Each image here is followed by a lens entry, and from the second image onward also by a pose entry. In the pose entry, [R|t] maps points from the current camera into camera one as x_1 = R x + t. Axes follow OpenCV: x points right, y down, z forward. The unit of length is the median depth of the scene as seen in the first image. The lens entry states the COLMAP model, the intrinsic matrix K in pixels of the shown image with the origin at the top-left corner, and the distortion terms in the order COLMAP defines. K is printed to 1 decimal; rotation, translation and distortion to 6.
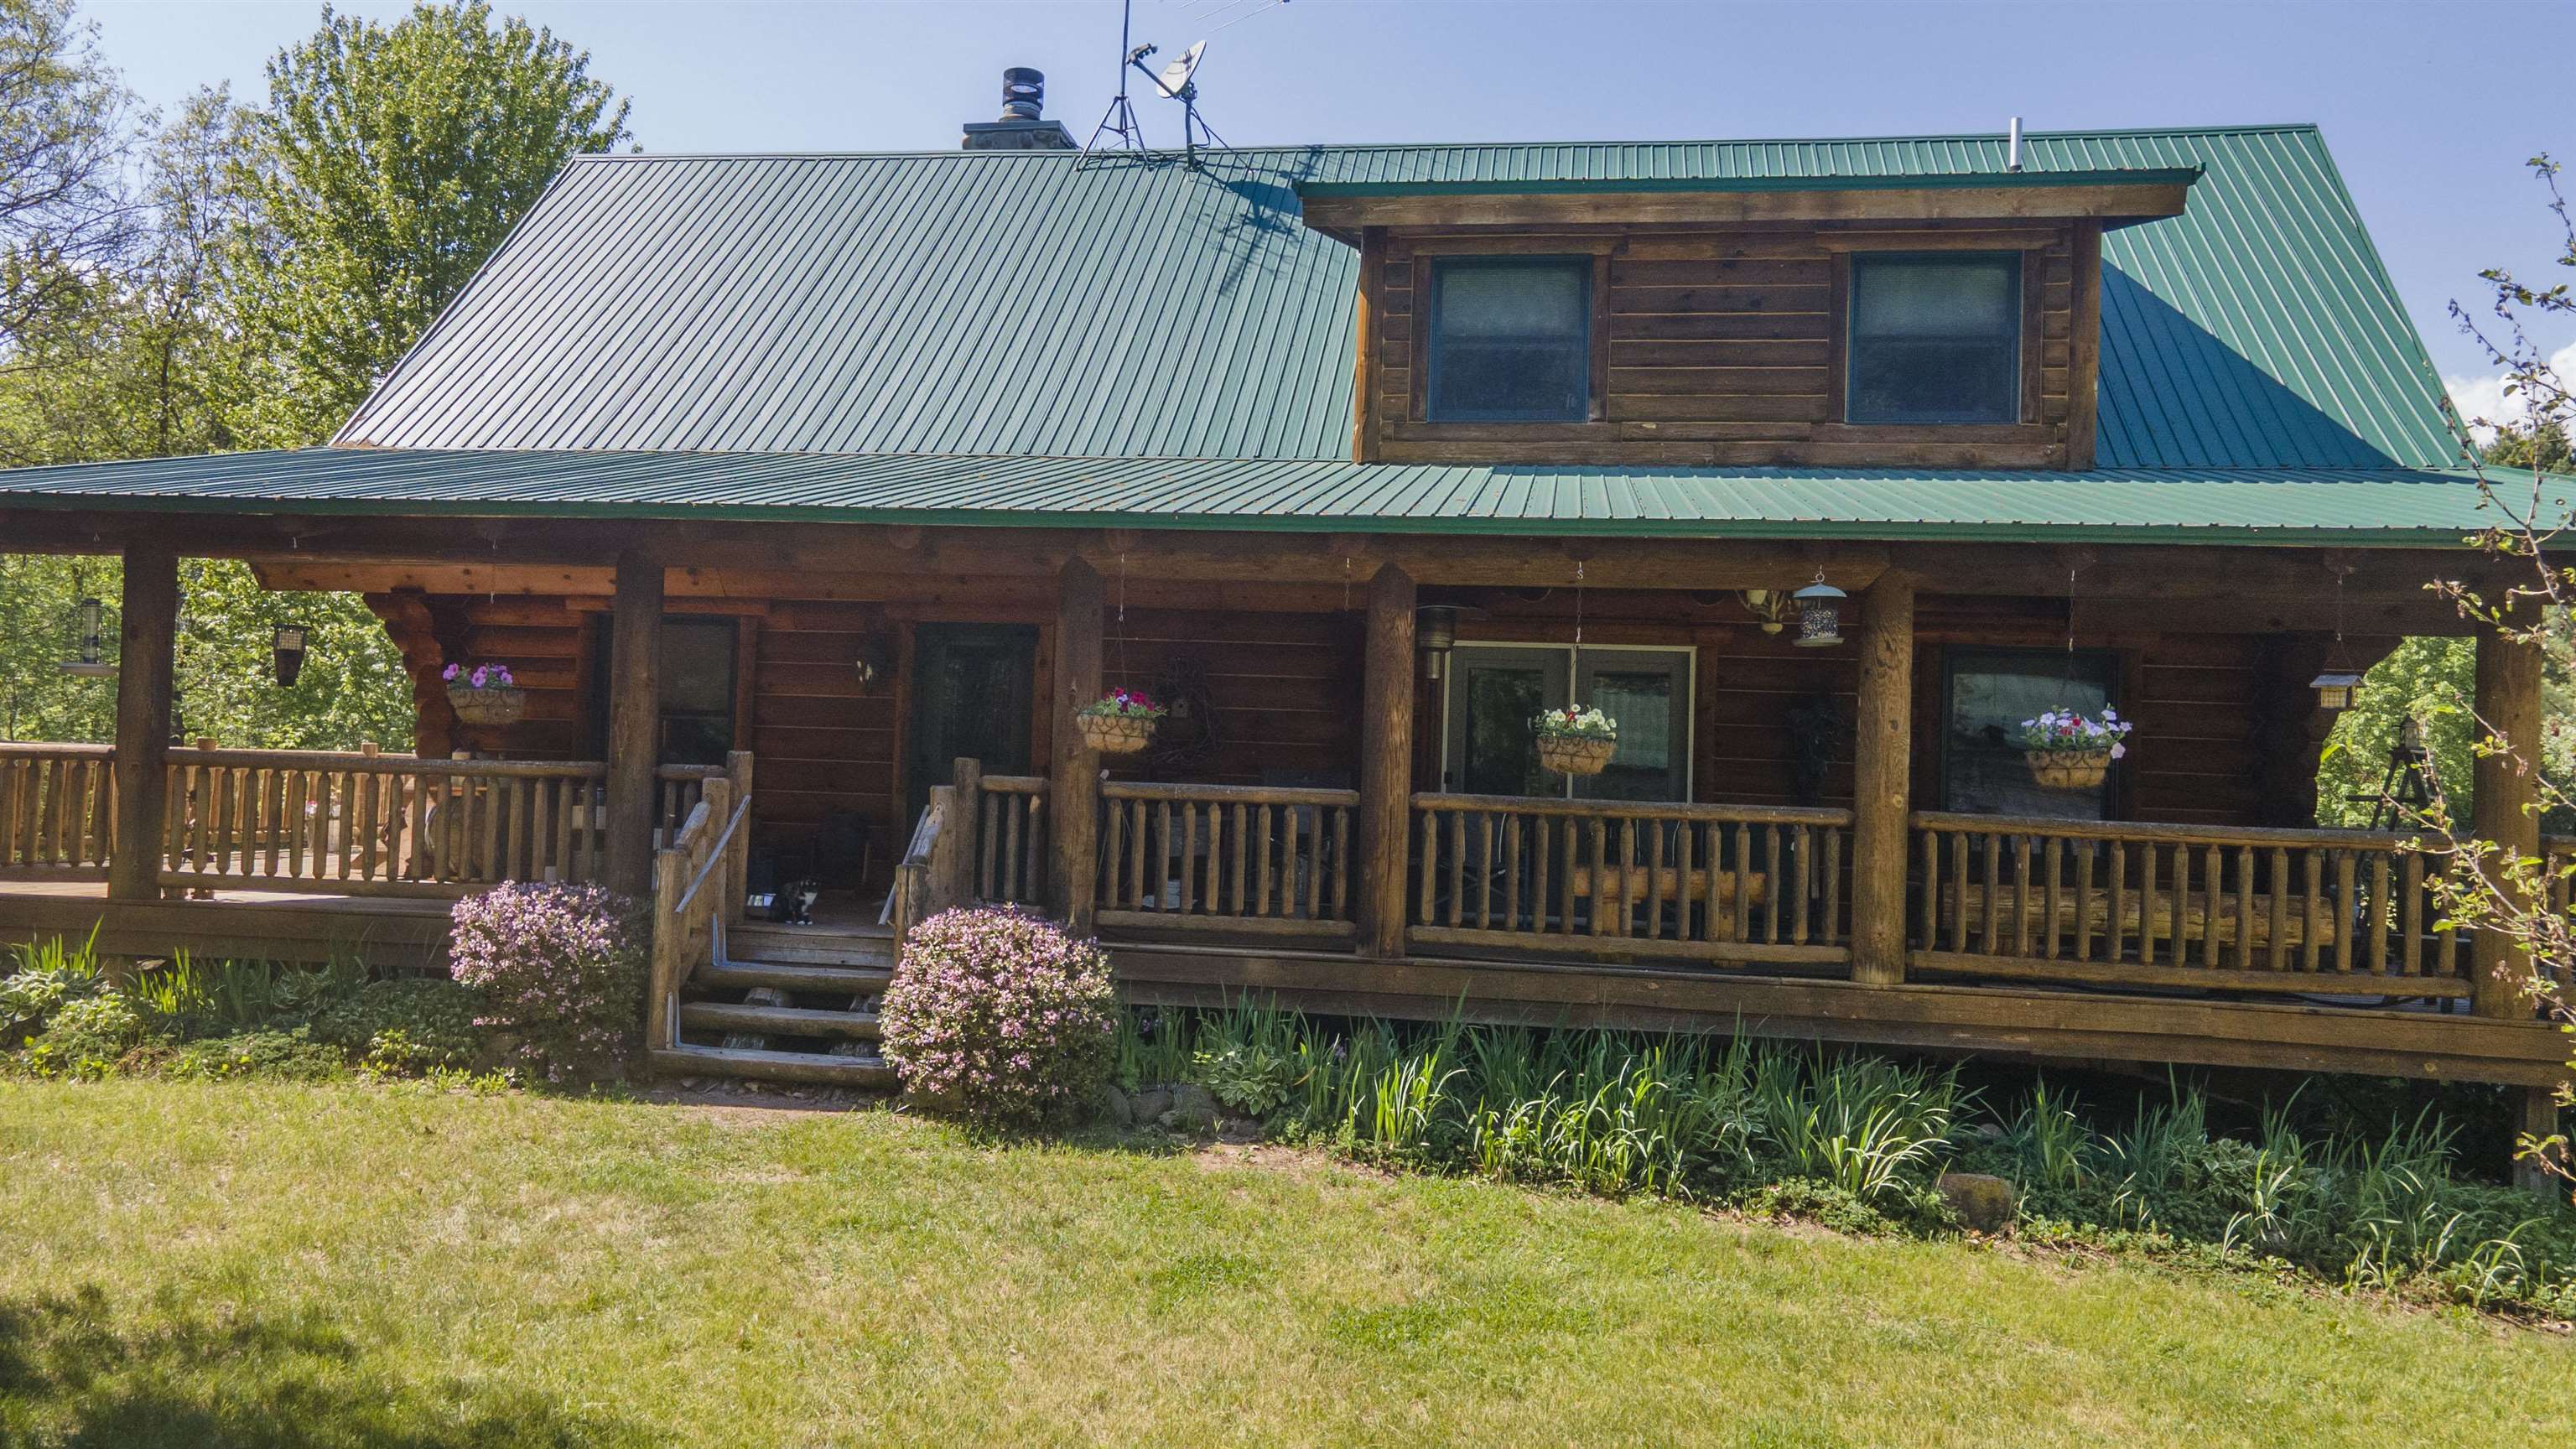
lens RADIAL K [[1878.8, 0, 1292.1], [0, 1878.8, 730.8], [0, 0, 1]] dist [0.034225, 0.017852]
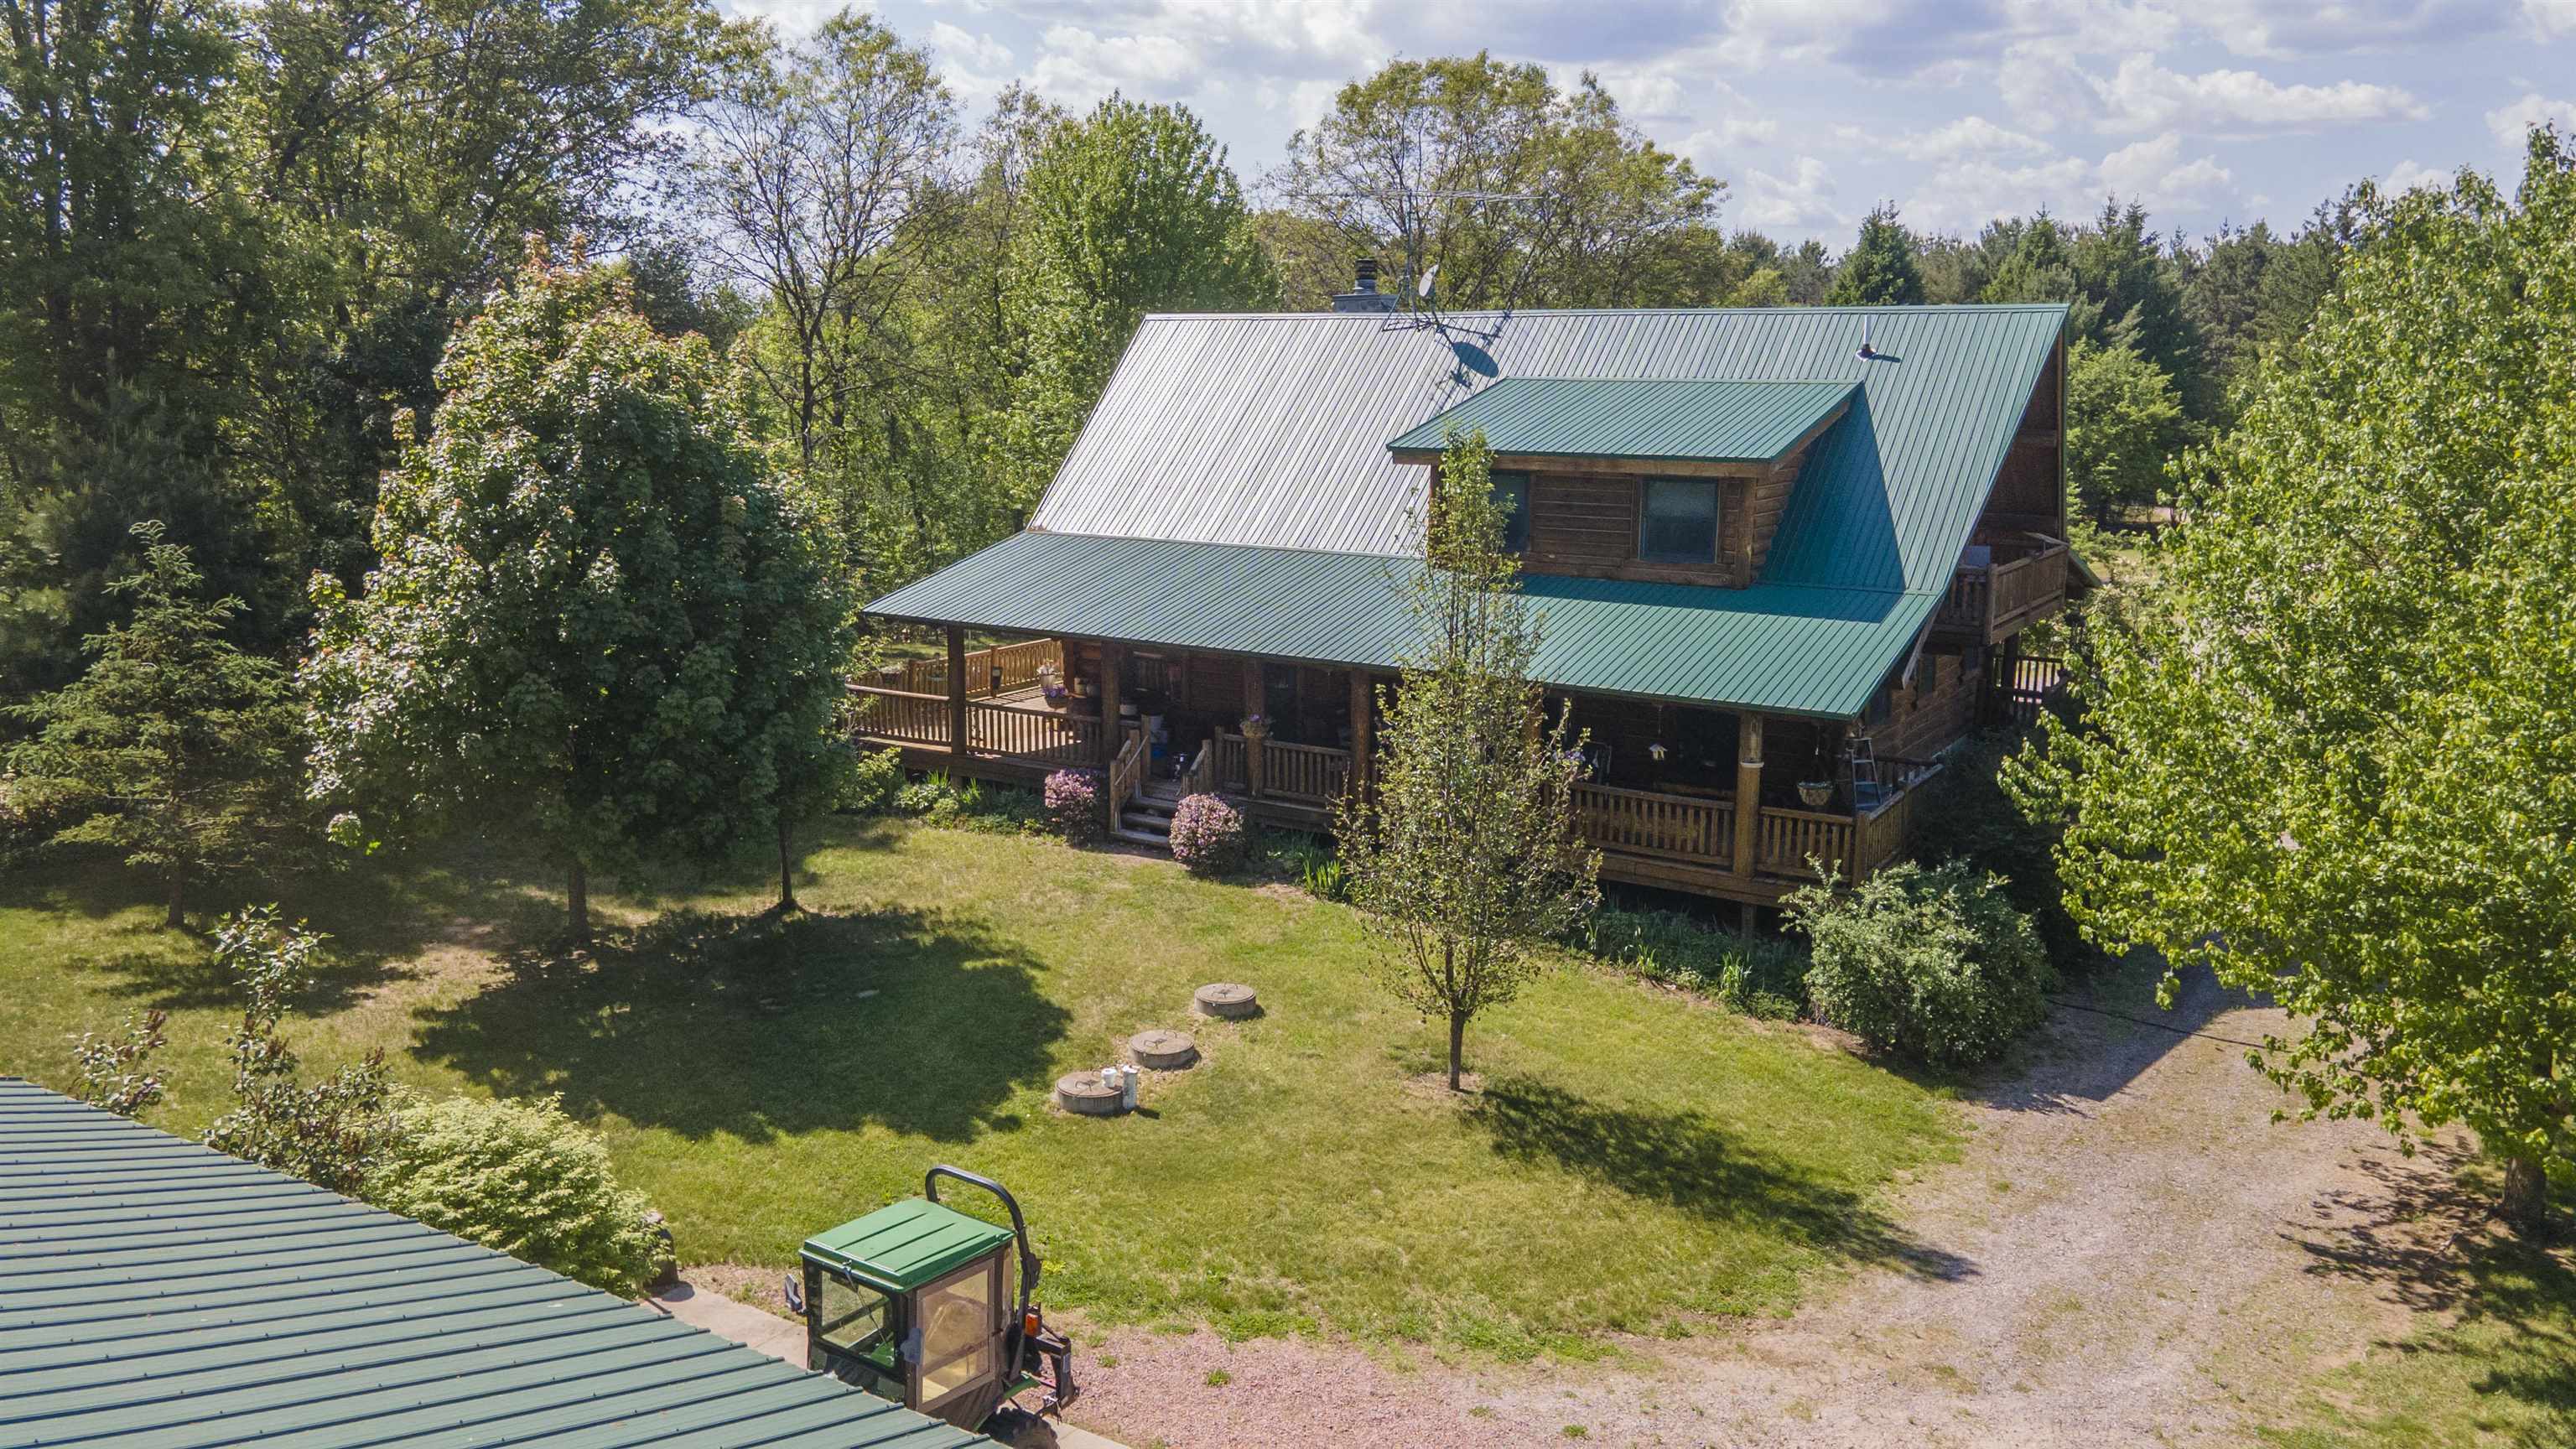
lens RADIAL K [[1878.8, 0, 1287.6], [0, 1878.8, 722.4], [0, 0, 1]] dist [0.034225, 0.017852]
pose [[0.916453, 0.050321, -0.396967, 1.034501], [0.032516, 0.979414, 0.199224, -0.553602], [0.398820, -0.195487, 0.895951, -1.411991]]
